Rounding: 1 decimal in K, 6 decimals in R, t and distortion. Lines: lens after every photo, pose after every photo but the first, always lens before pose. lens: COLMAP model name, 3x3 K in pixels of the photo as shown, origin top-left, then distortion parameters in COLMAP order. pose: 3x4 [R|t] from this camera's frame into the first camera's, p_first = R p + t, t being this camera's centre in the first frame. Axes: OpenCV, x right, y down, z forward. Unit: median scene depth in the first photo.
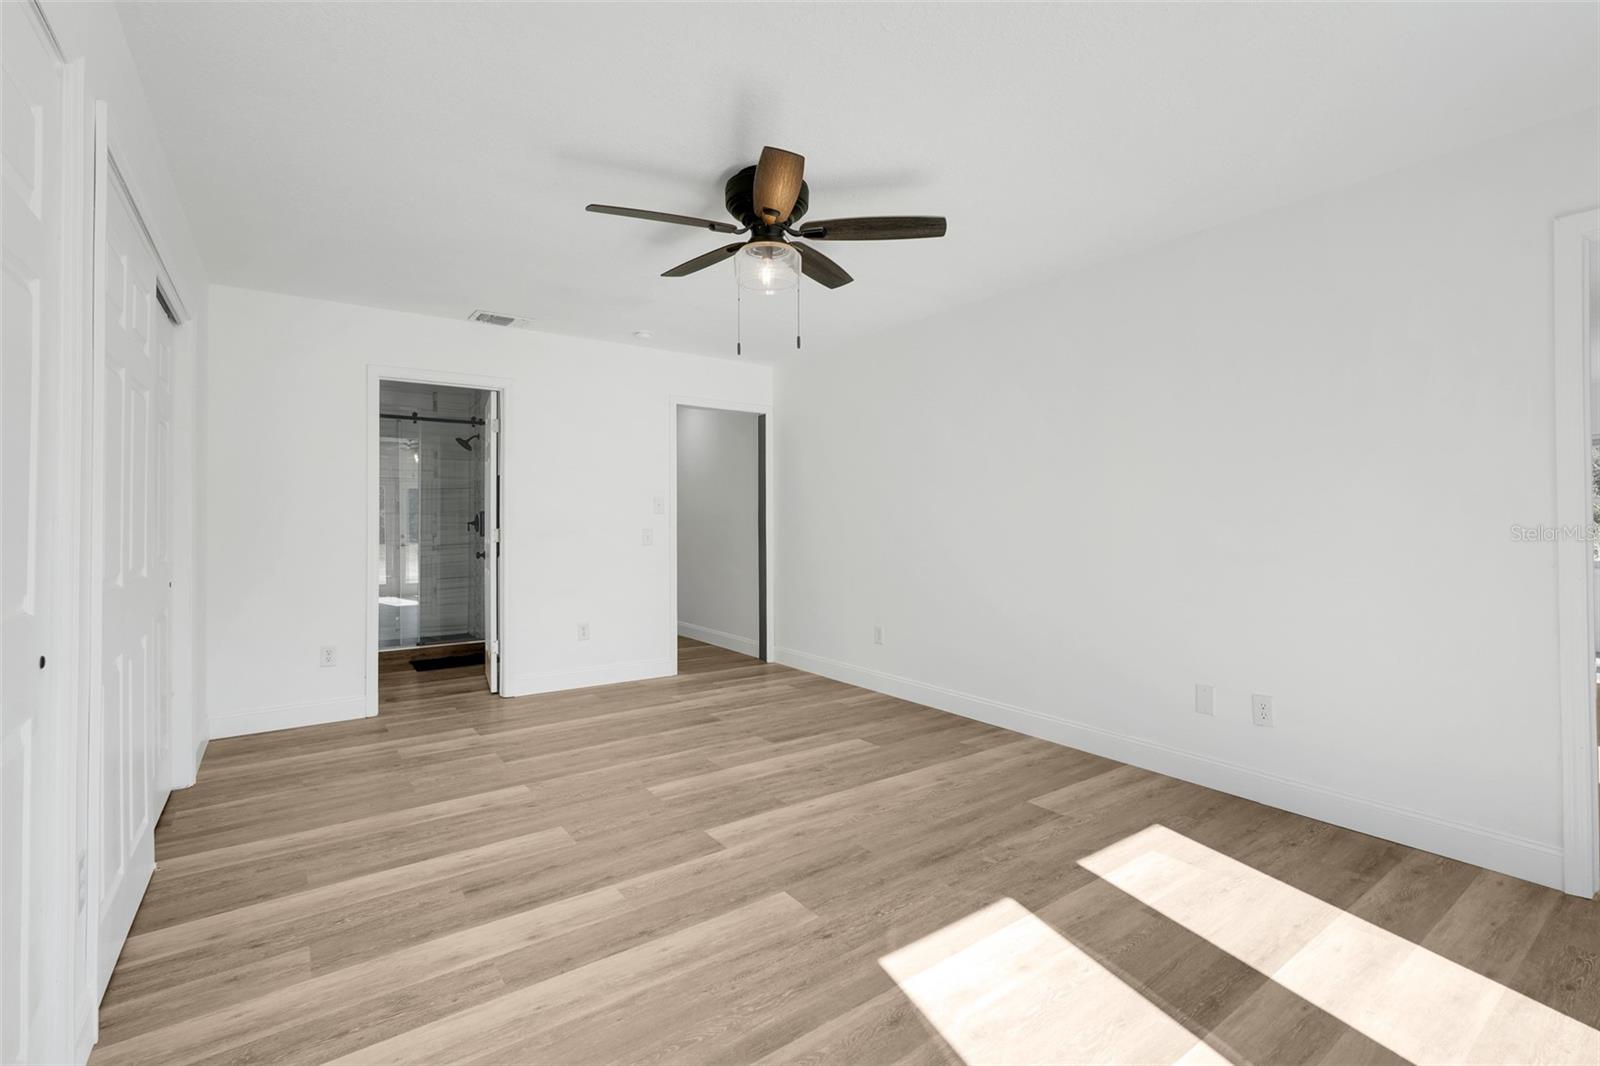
lens RADIAL K [[708.6, 0, 790.5], [0, 708.6, 525.6], [0, 0, 1]] dist [-0.011512, 0.002070]
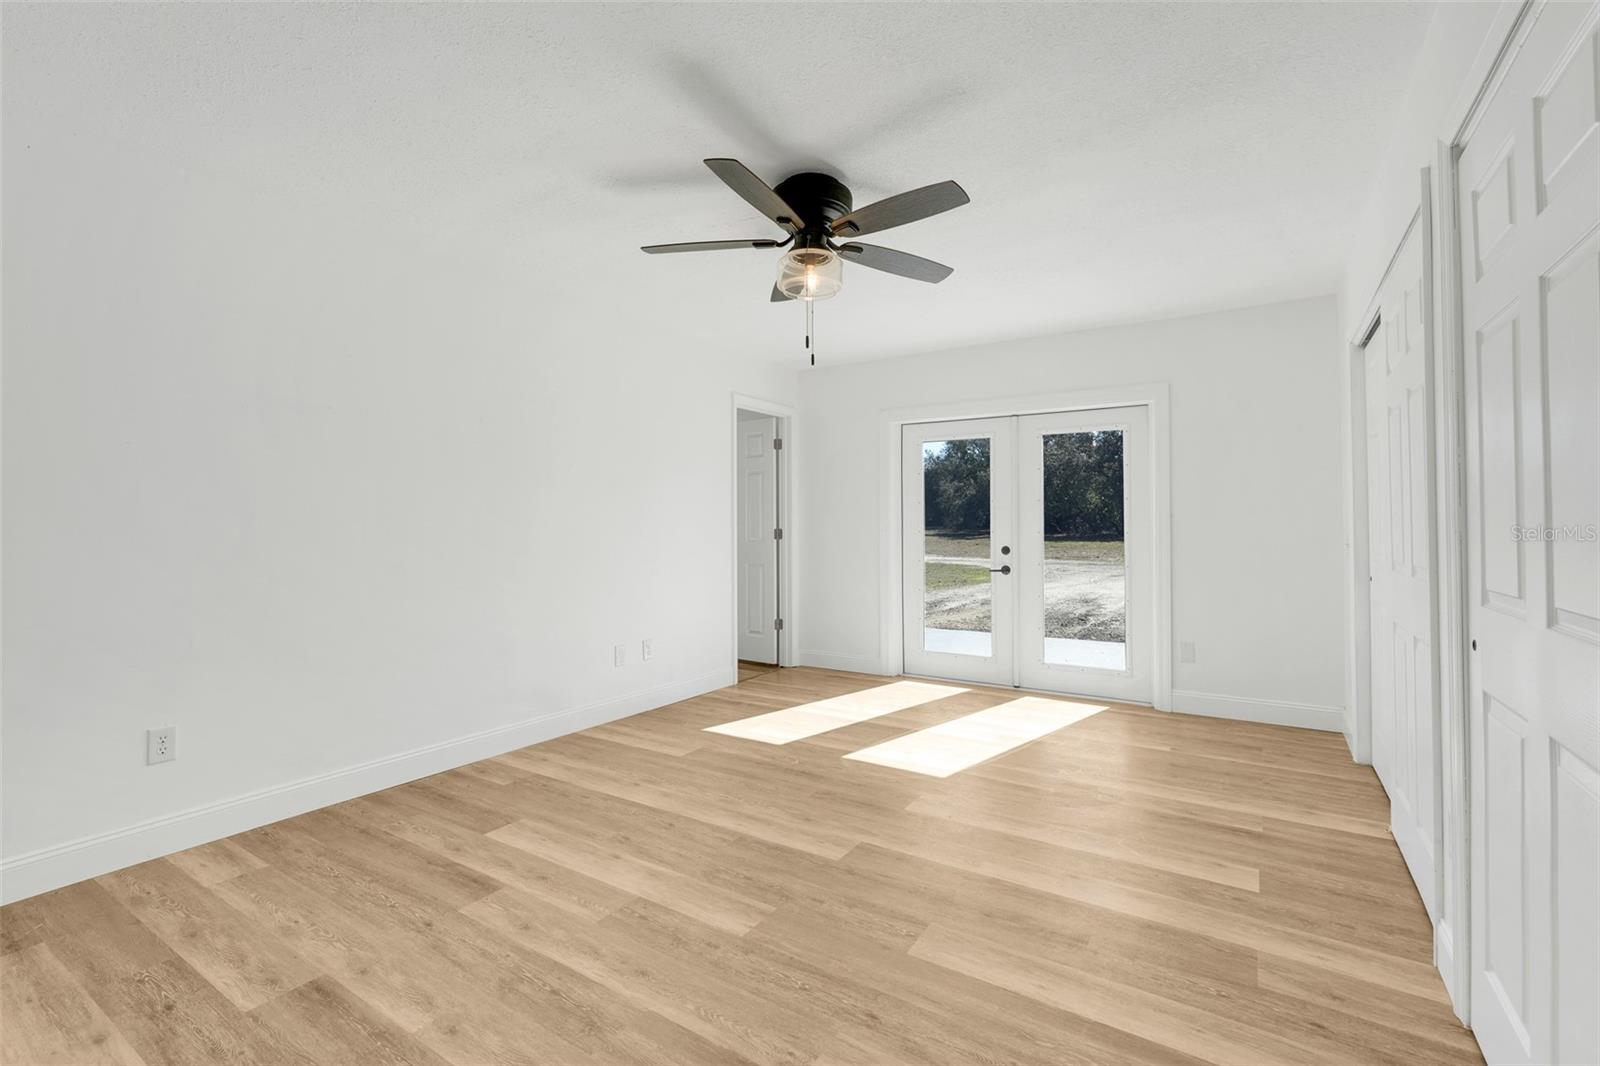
lens RADIAL K [[708.6, 0, 792.1], [0, 708.6, 527.7], [0, 0, 1]] dist [-0.011512, 0.002070]
pose [[-0.364224, -0.000941, 0.931311, -0.879775], [0.003588, 0.999991, 0.002413, -0.007671], [-0.931305, 0.004220, -0.364217, 1.268175]]
